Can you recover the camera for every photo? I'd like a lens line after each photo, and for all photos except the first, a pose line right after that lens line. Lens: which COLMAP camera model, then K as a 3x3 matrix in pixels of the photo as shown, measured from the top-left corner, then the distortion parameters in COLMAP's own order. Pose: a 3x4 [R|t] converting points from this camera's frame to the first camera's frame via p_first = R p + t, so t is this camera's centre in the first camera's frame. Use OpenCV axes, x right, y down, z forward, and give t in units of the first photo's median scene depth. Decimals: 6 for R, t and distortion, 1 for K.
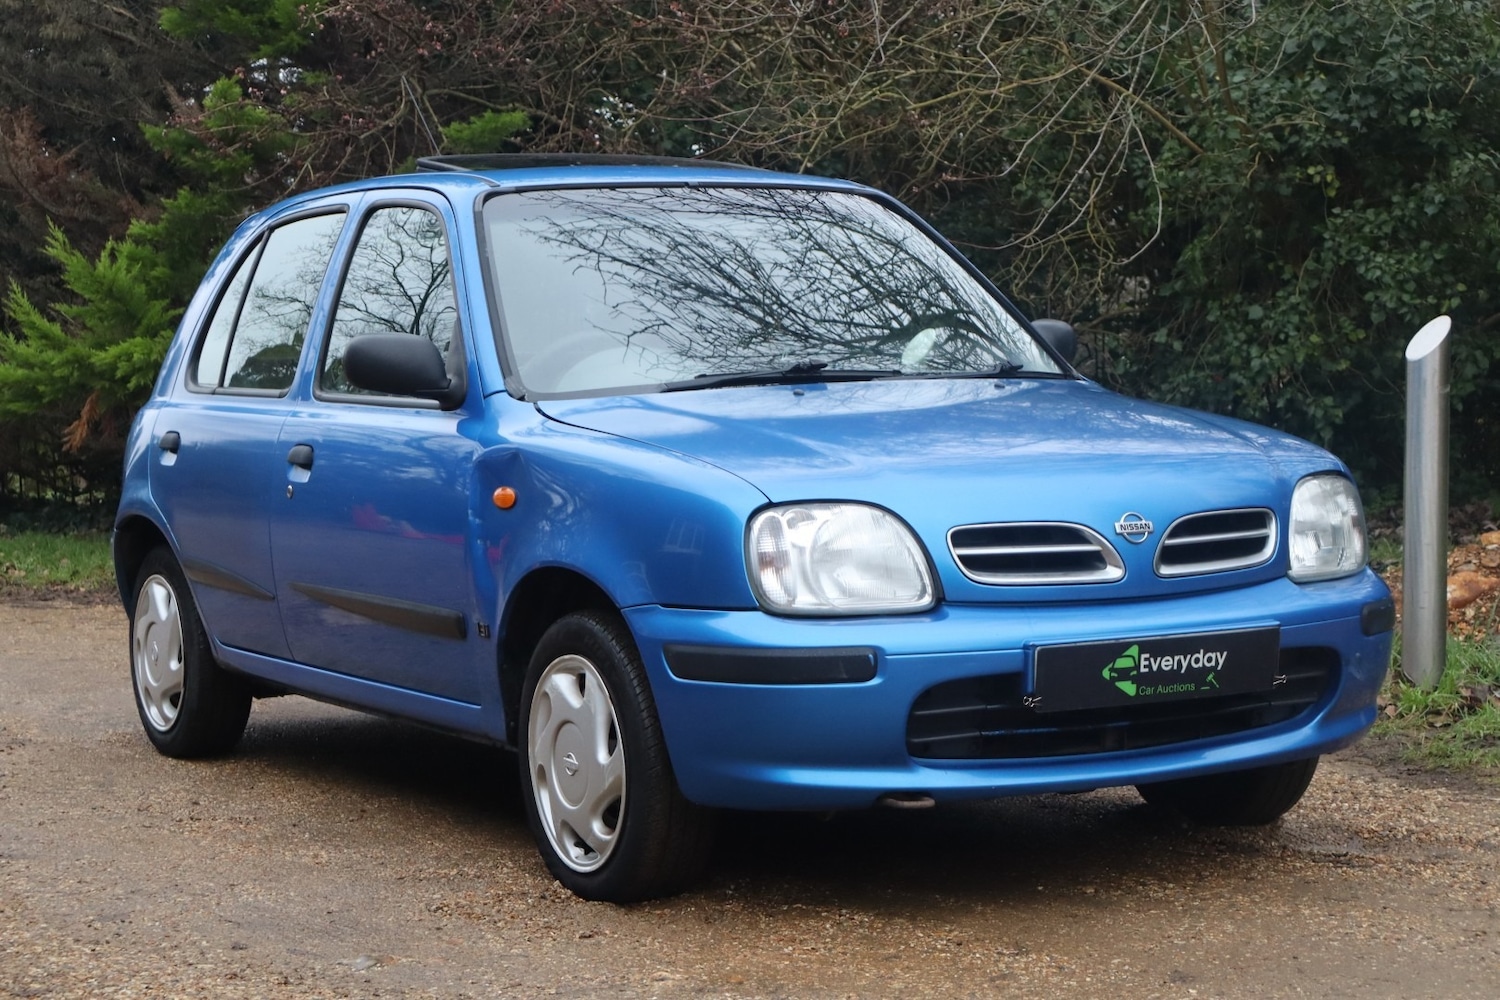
lens RADIAL K [[2989.0, 0, 763.0], [0, 2989.0, 492.0], [0, 0, 1]] dist [-0.003356, 0.000000]
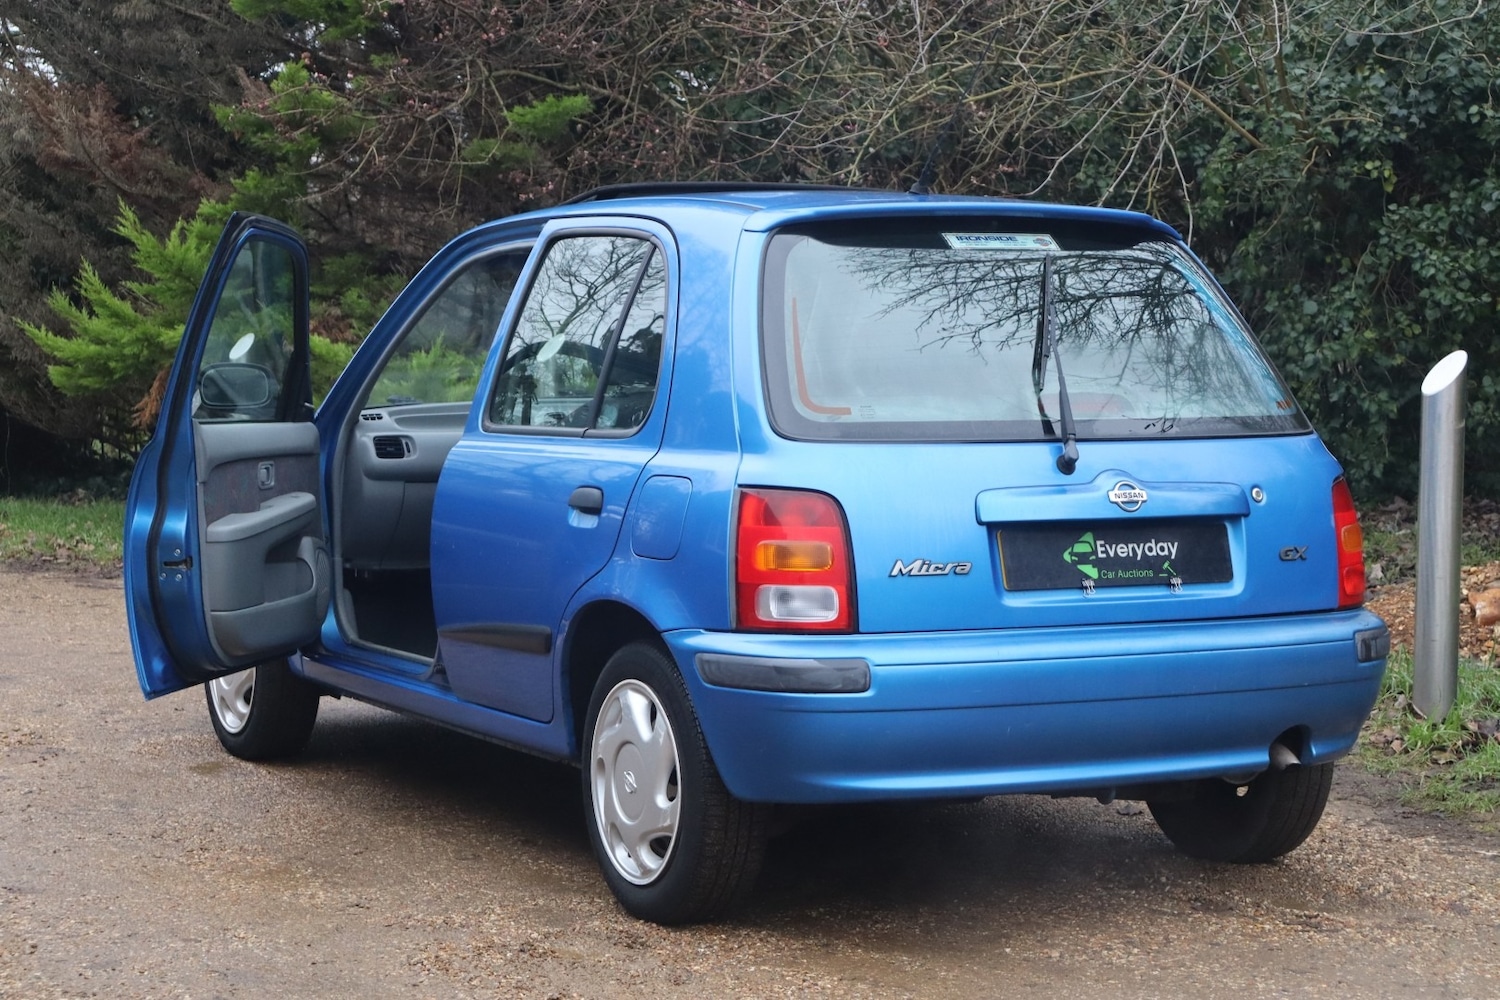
lens RADIAL K [[2989.0, 0, 758.5], [0, 2989.0, 511.3], [0, 0, 1]] dist [-0.003356, 0.000000]
pose [[0.999221, 0.013017, -0.037245, 0.036197], [-0.011854, 0.999440, 0.031281, -0.041392], [0.037631, -0.030815, 0.998816, -0.020014]]
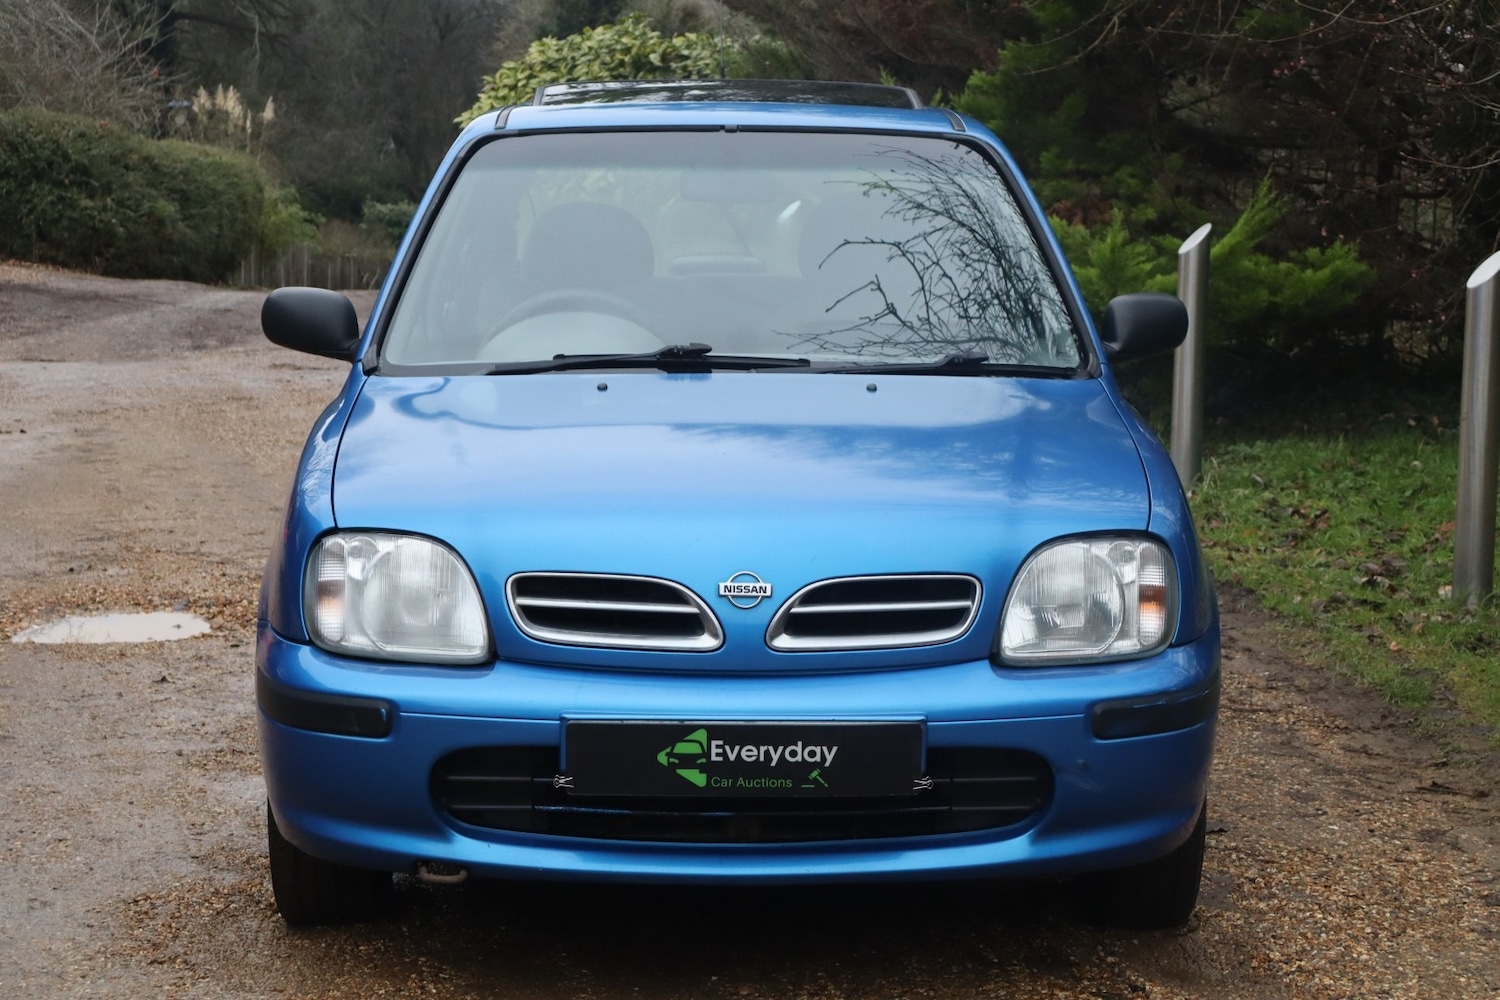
lens RADIAL K [[2989.0, 0, 748.9], [0, 2989.0, 506.3], [0, 0, 1]] dist [-0.003356, 0.000000]
pose [[0.876474, 0.089593, -0.473039, 0.435989], [-0.052432, 0.994452, 0.091197, -0.074235], [0.478585, -0.055129, 0.876309, 0.209630]]
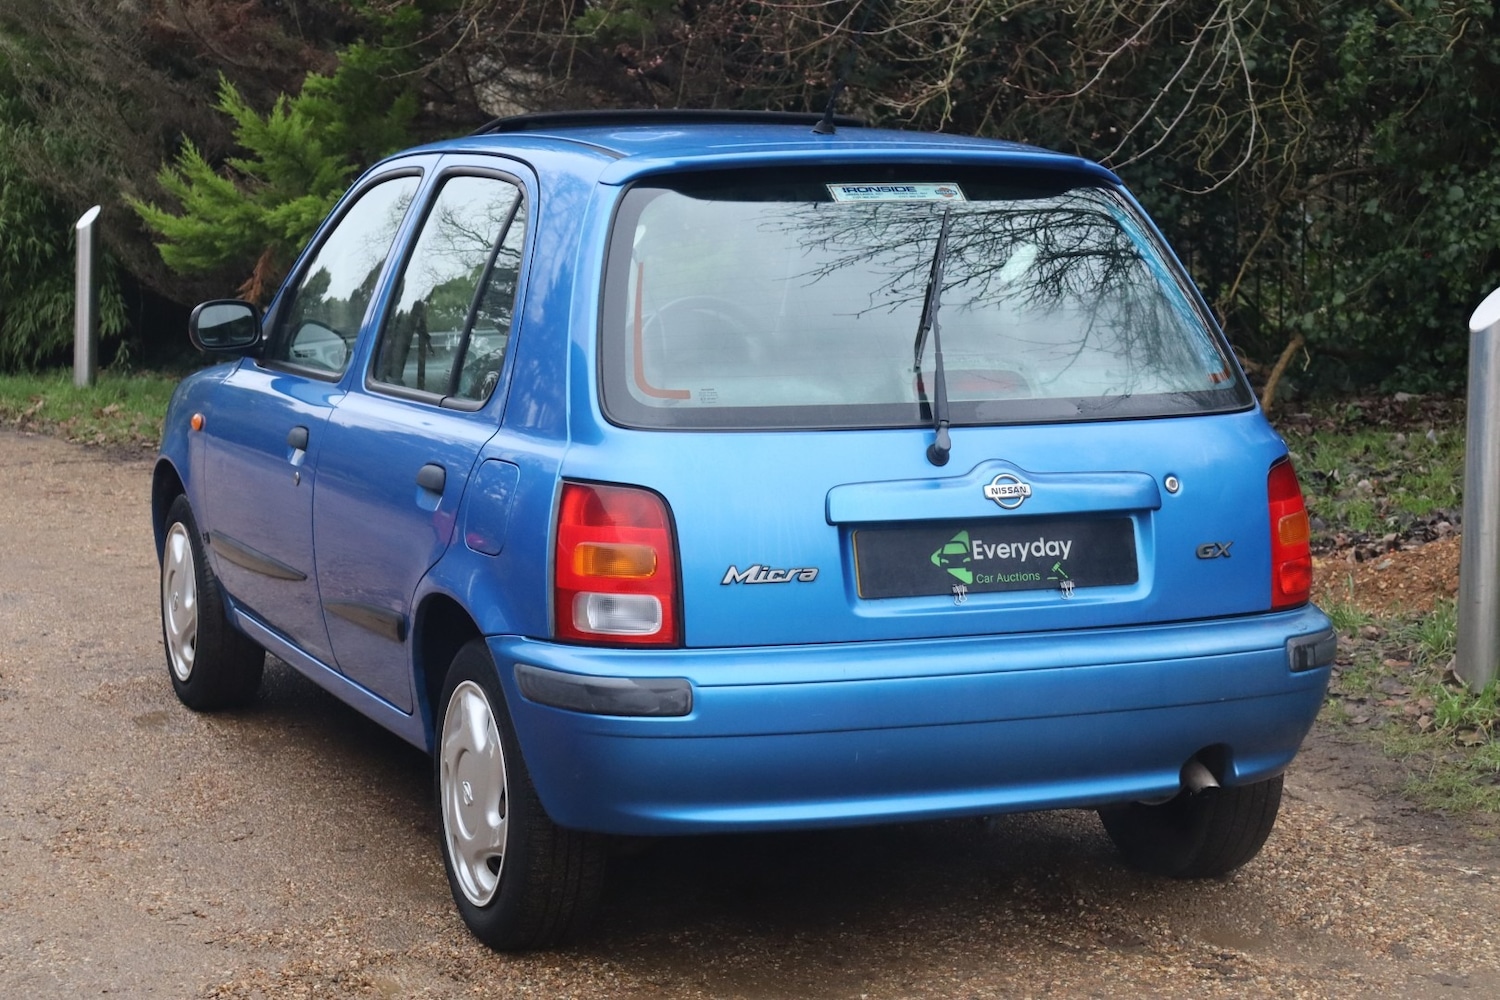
lens RADIAL K [[2989.0, 0, 750.3], [0, 2989.0, 513.8], [0, 0, 1]] dist [-0.003356, 0.000000]
pose [[0.990089, 0.027926, -0.137638, 0.154773], [-0.015312, 0.995654, 0.091863, -0.084906], [0.139605, -0.088845, 0.986213, 0.087100]]
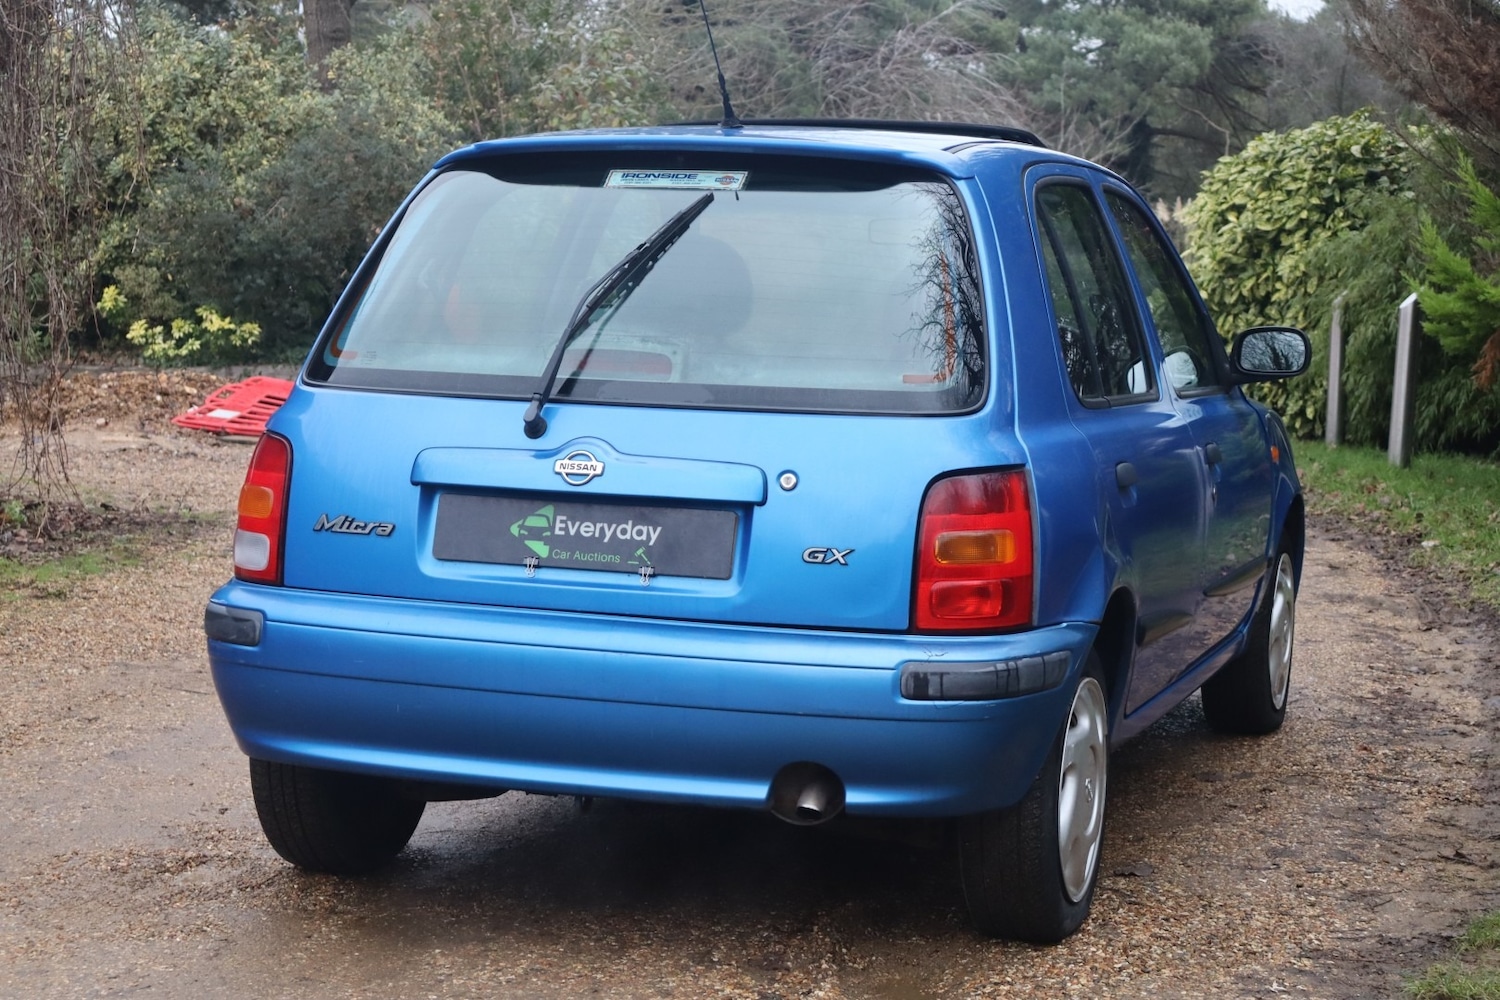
lens RADIAL K [[2989.0, 0, 757.2], [0, 2989.0, 489.6], [0, 0, 1]] dist [-0.003356, 0.000000]
pose [[0.660756, 0.087275, -0.745509, 0.727603], [-0.057658, 0.996184, 0.065517, -0.067484], [0.748383, -0.000306, 0.663267, 0.393100]]
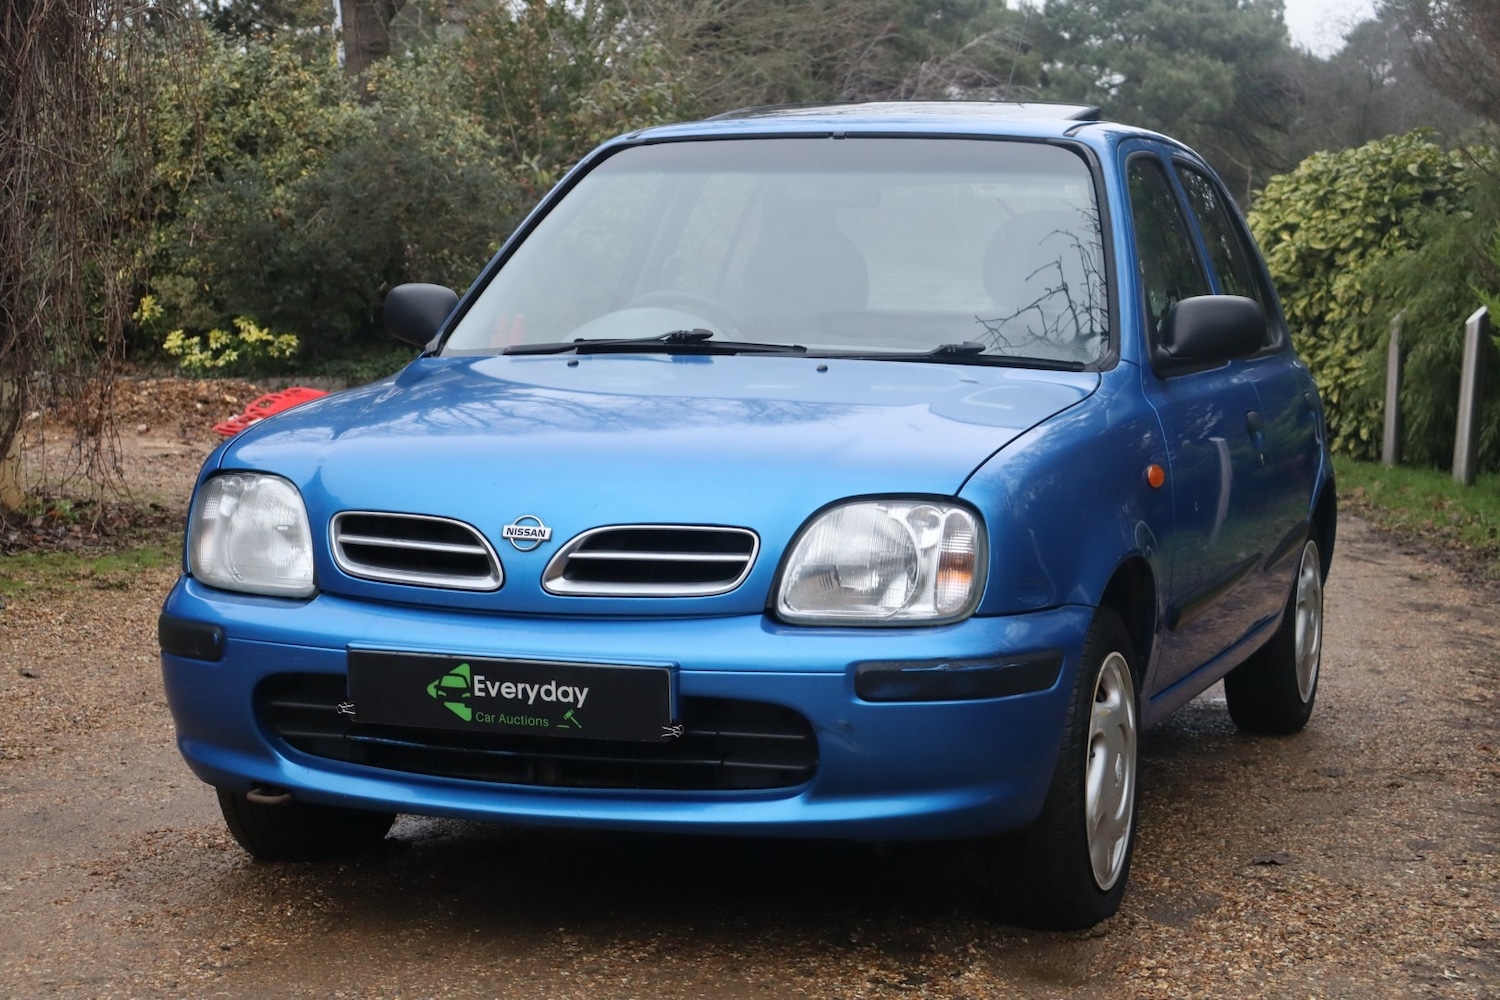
lens RADIAL K [[2989.0, 0, 751.0], [0, 2989.0, 490.9], [0, 0, 1]] dist [-0.003356, 0.000000]
pose [[0.656303, 0.085270, -0.749663, 0.679580], [-0.068172, 0.996231, 0.053634, -0.042700], [0.751411, 0.015906, 0.659643, 0.390909]]
